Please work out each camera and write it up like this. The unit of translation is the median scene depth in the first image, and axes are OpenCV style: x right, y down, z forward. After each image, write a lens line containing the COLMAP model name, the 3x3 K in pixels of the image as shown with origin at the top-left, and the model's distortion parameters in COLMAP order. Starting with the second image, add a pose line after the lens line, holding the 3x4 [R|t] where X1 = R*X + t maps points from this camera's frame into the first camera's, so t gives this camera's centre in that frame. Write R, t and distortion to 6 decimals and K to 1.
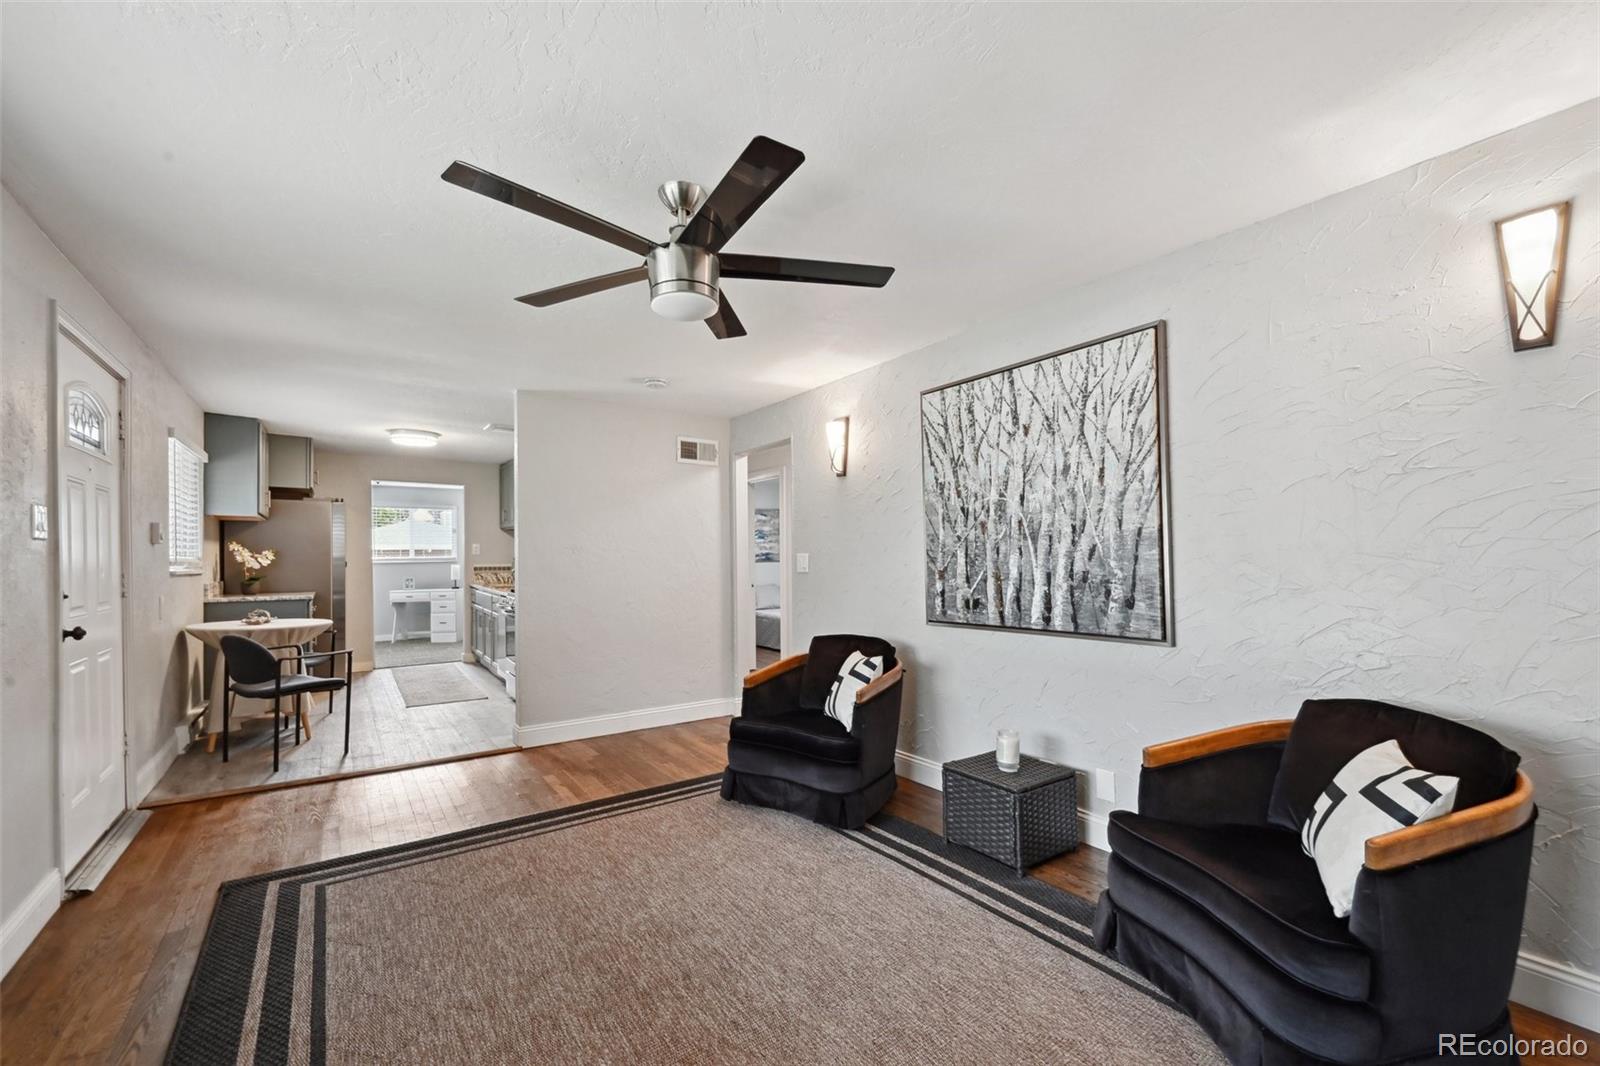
lens RADIAL K [[655.0, 0, 817.0], [0, 655.0, 560.1], [0, 0, 1]] dist [-0.004338, -0.000037]
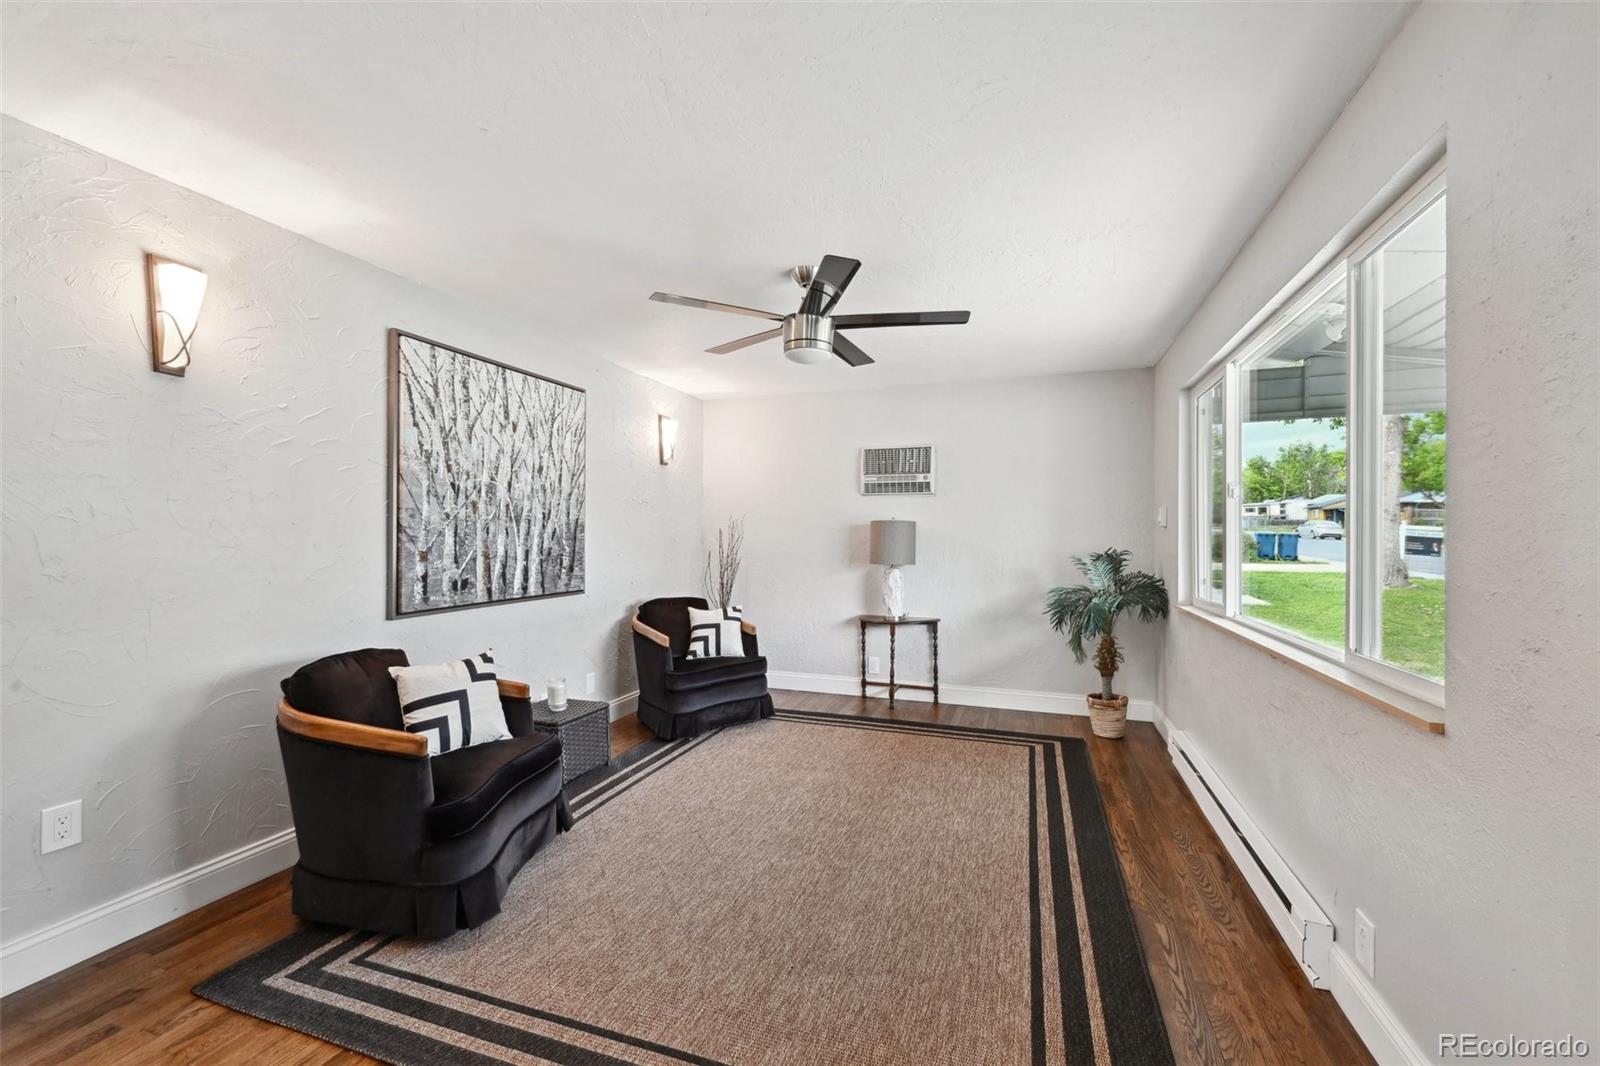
lens RADIAL K [[655.0, 0, 802.6], [0, 655.0, 538.2], [0, 0, 1]] dist [-0.004338, -0.000037]
pose [[-0.565398, 0.005574, 0.824799, -0.895414], [0.002120, 0.999984, -0.005304, 0.004757], [-0.824815, -0.001251, -0.565401, 1.198787]]
